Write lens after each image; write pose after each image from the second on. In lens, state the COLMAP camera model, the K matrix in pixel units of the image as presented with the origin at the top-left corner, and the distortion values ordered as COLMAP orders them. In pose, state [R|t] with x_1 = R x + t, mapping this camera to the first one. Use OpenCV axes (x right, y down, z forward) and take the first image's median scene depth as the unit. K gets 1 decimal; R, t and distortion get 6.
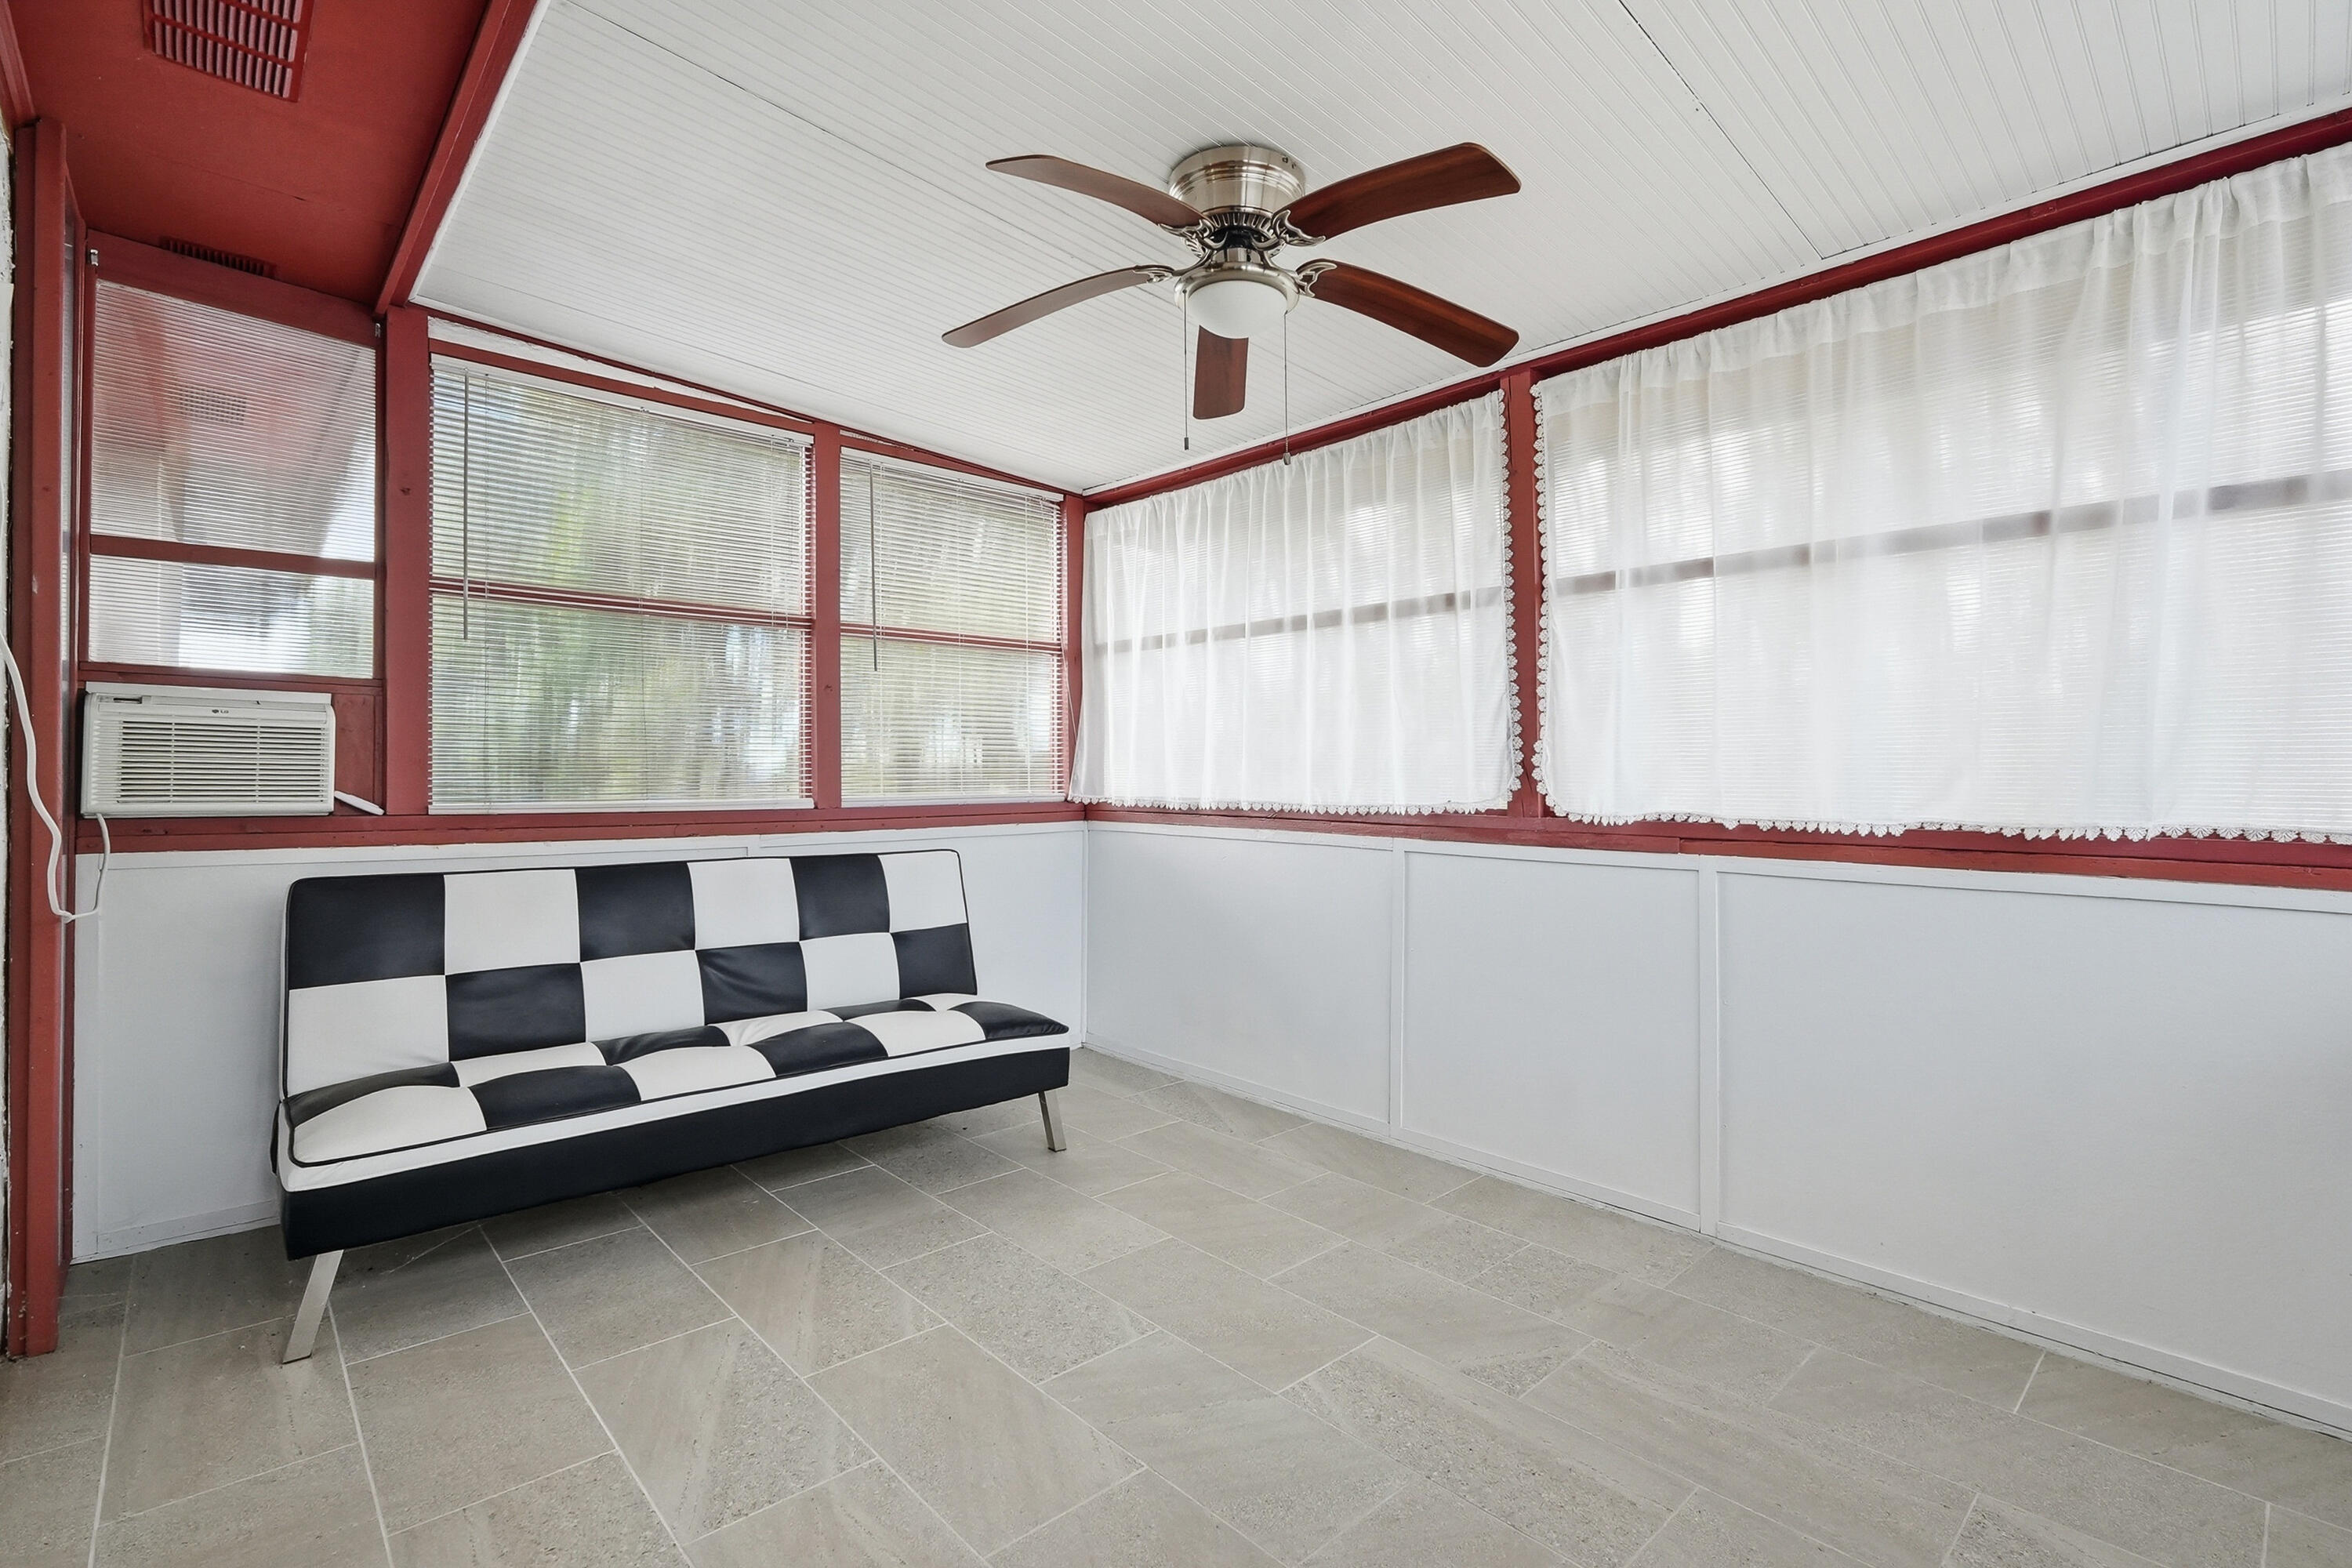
lens RADIAL K [[1053.6, 0, 1180.7], [0, 1053.6, 762.6], [0, 0, 1]] dist [0.000572, 0.000289]
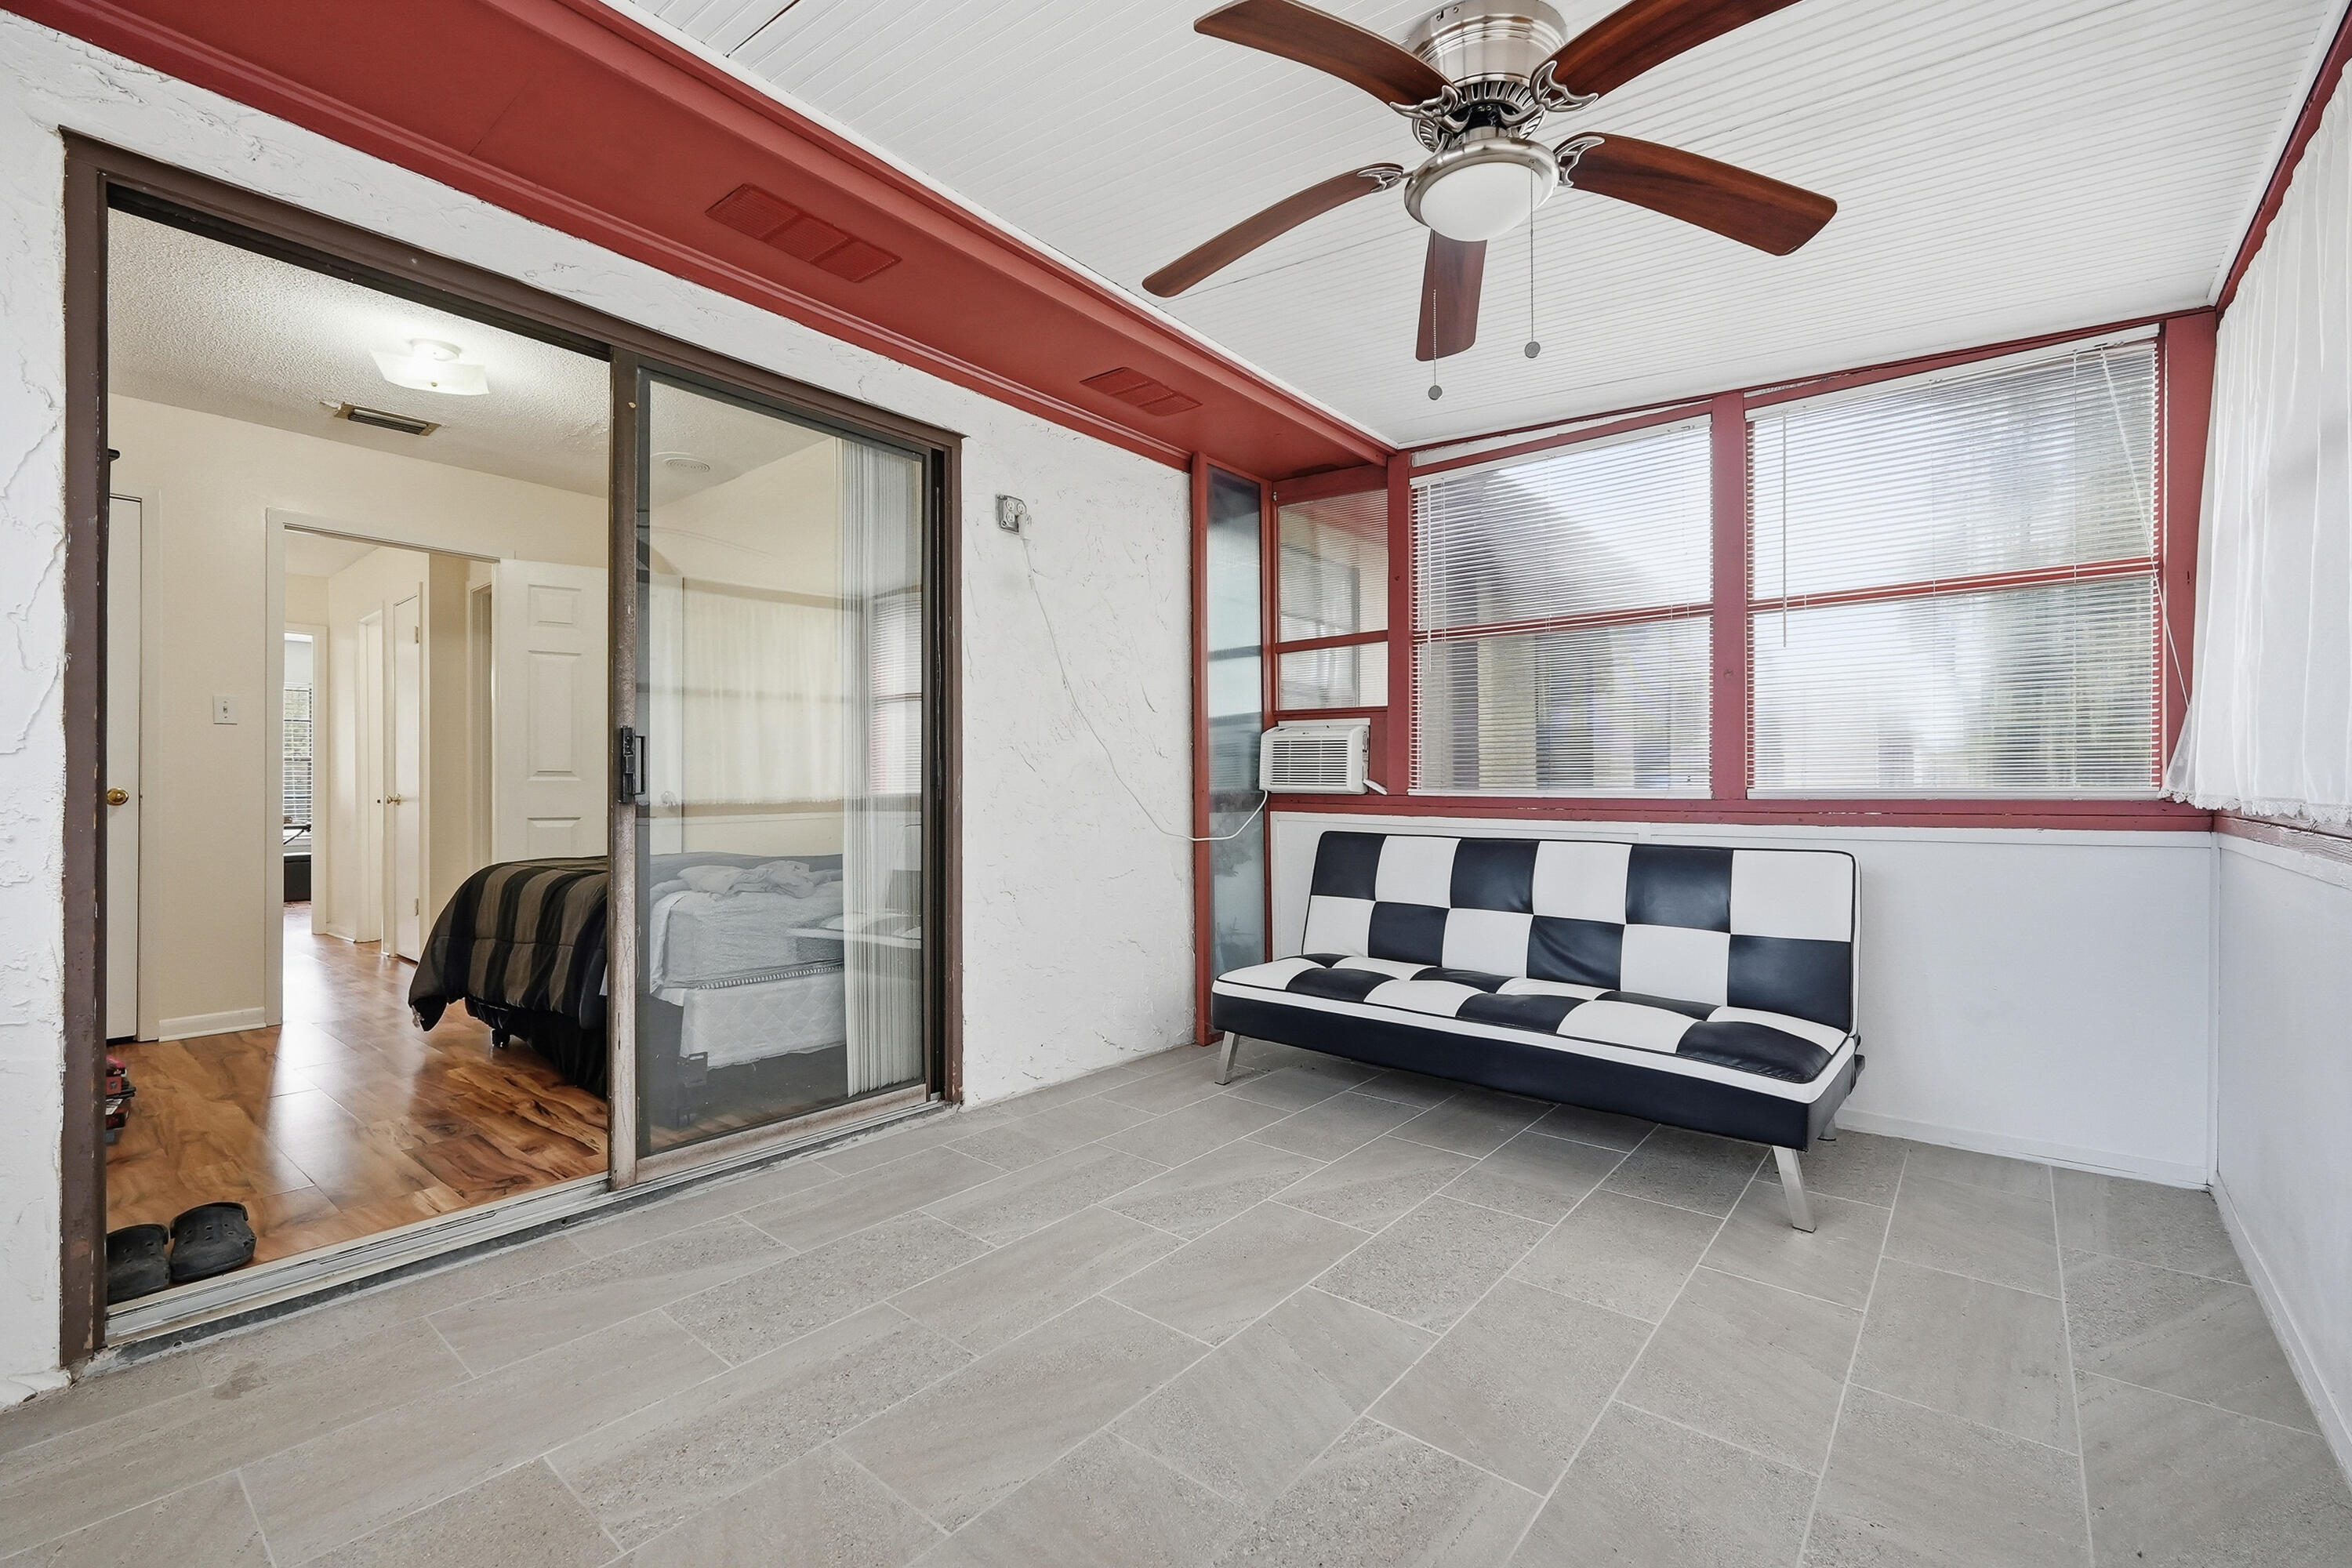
lens RADIAL K [[1019.2, 0, 1195.3], [0, 1019.2, 791.6], [0, 0, 1]] dist [-0.002323, 0.001792]
pose [[0.147538, 0.008176, -0.989023, 0.697140], [0.017227, 0.999793, 0.010835, 0.025121], [0.988906, -0.018637, 0.147367, 0.532204]]
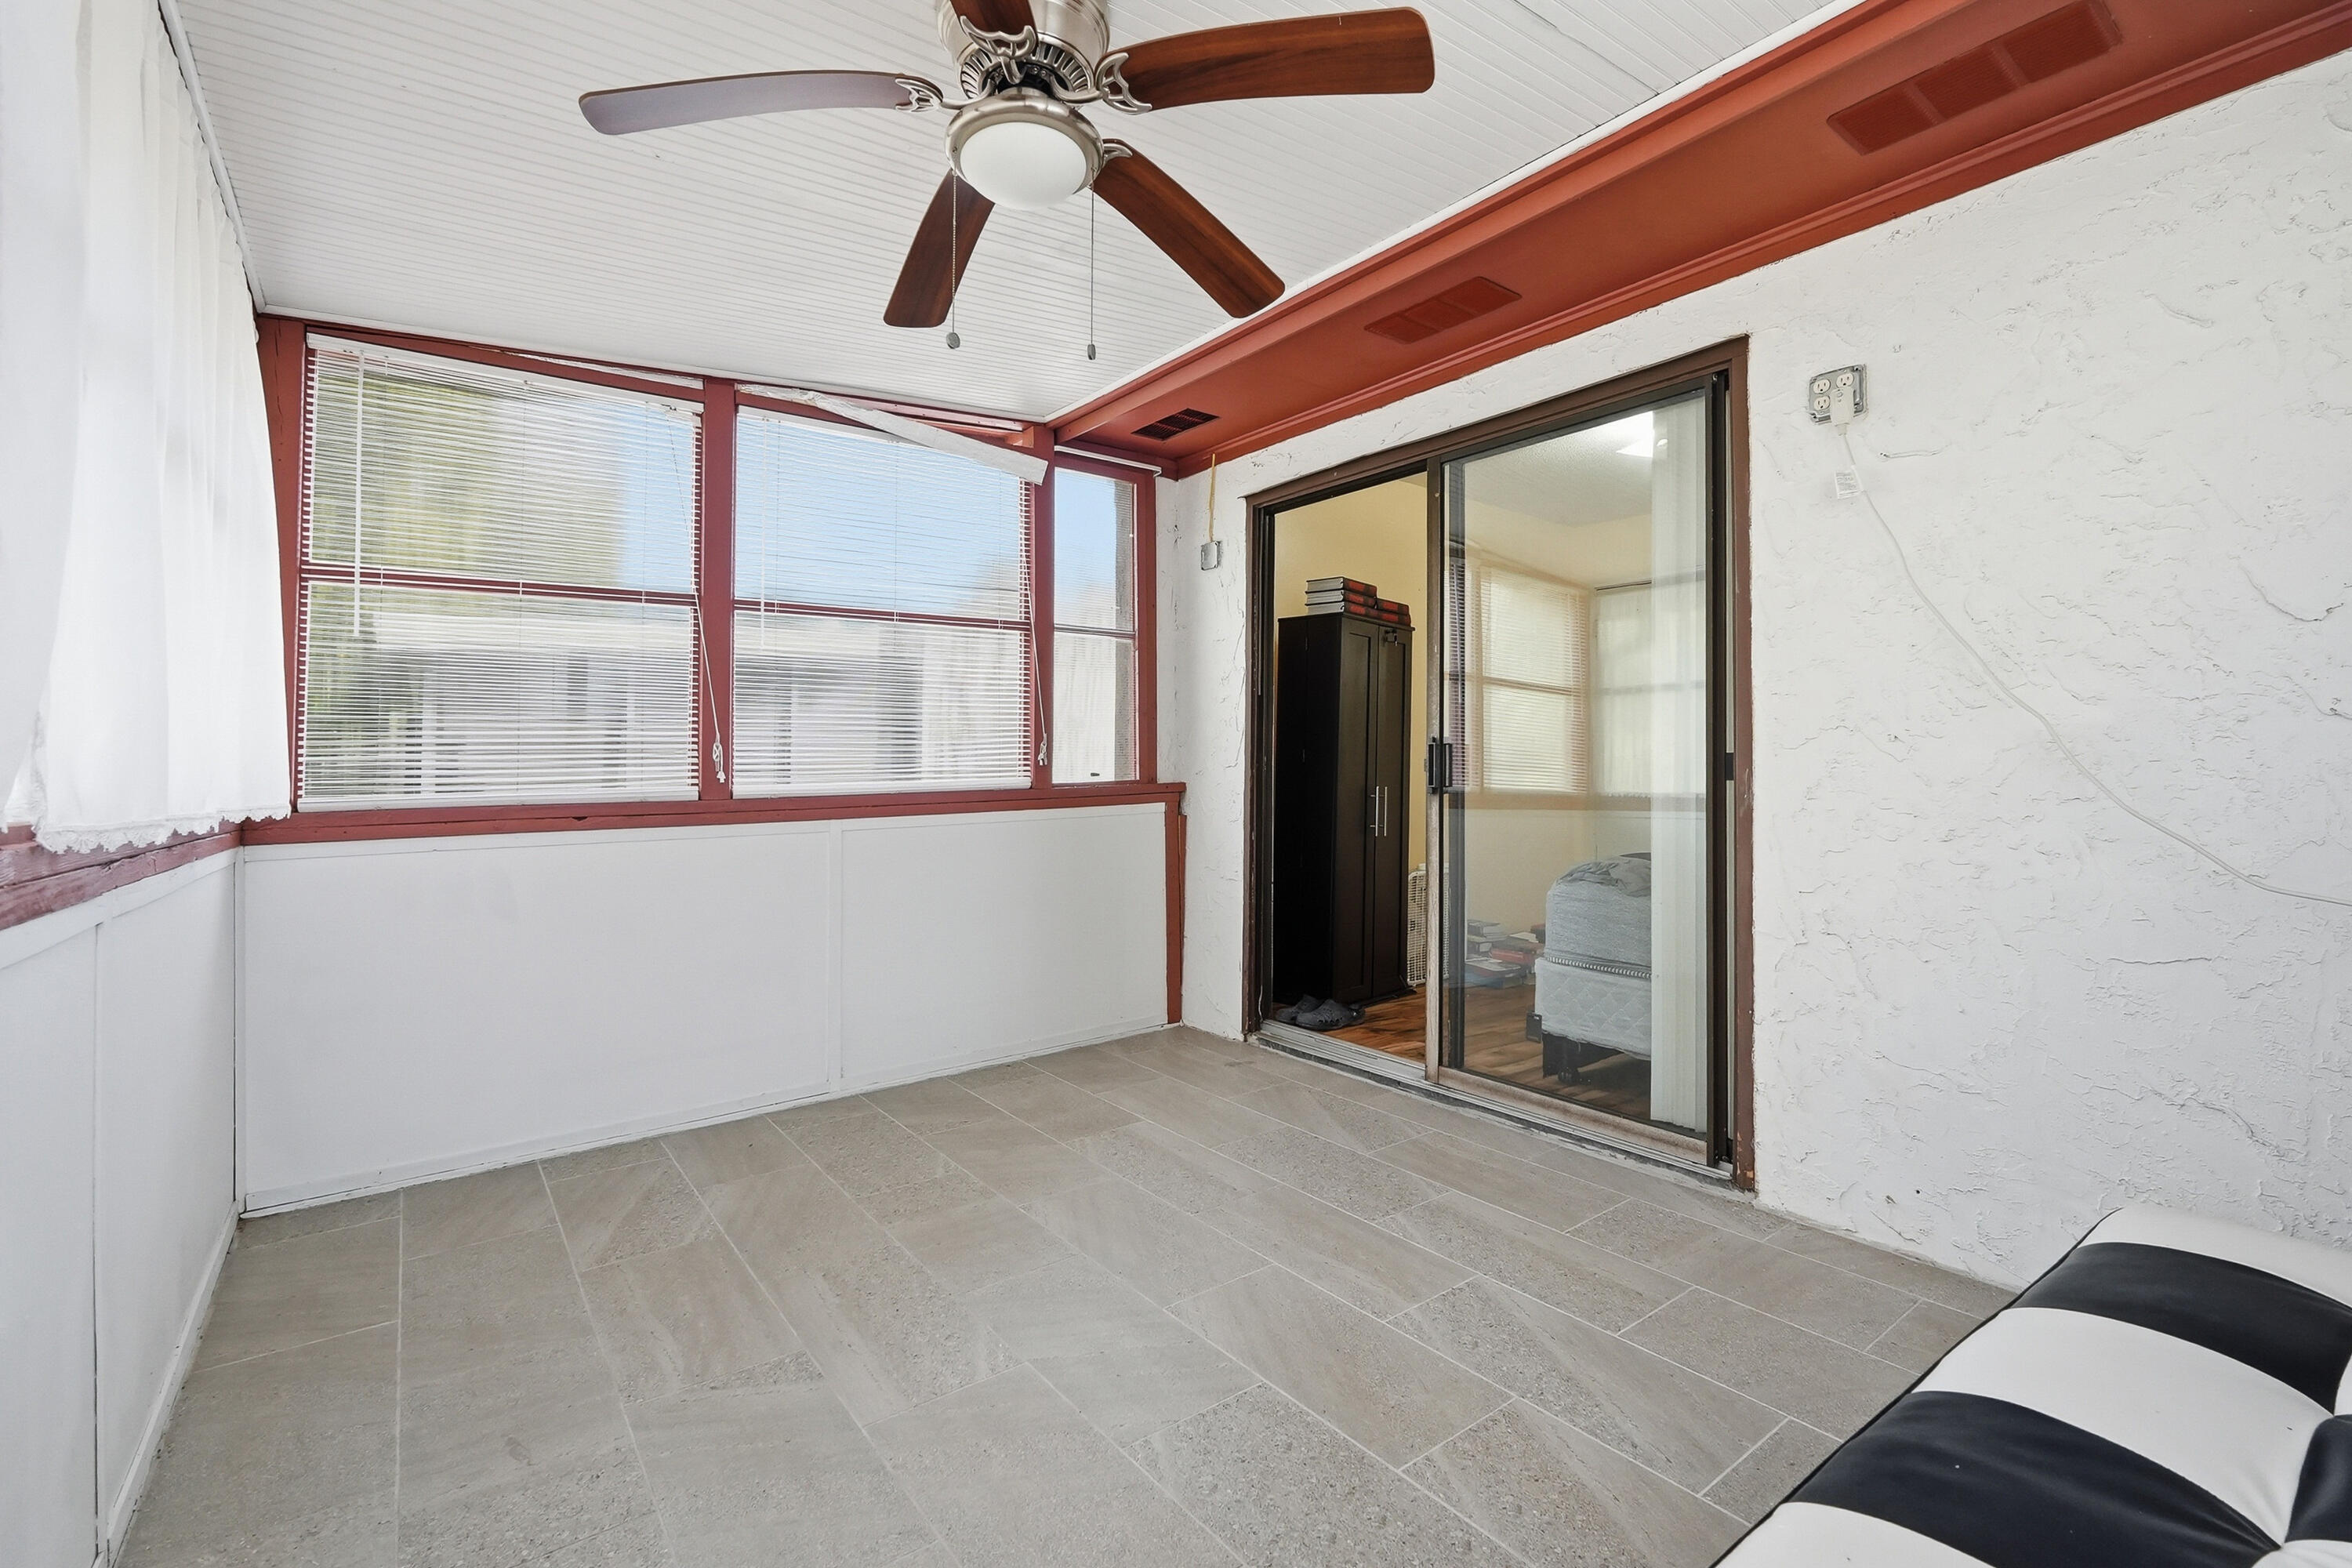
lens RADIAL K [[1053.6, 0, 1165.1], [0, 1053.6, 766.5], [0, 0, 1]] dist [0.000572, 0.000289]
pose [[-0.992997, 0.005292, 0.118022, -0.120411], [0.002261, 0.999665, -0.025800, 0.035193], [-0.118119, -0.025352, -0.992676, 1.465047]]
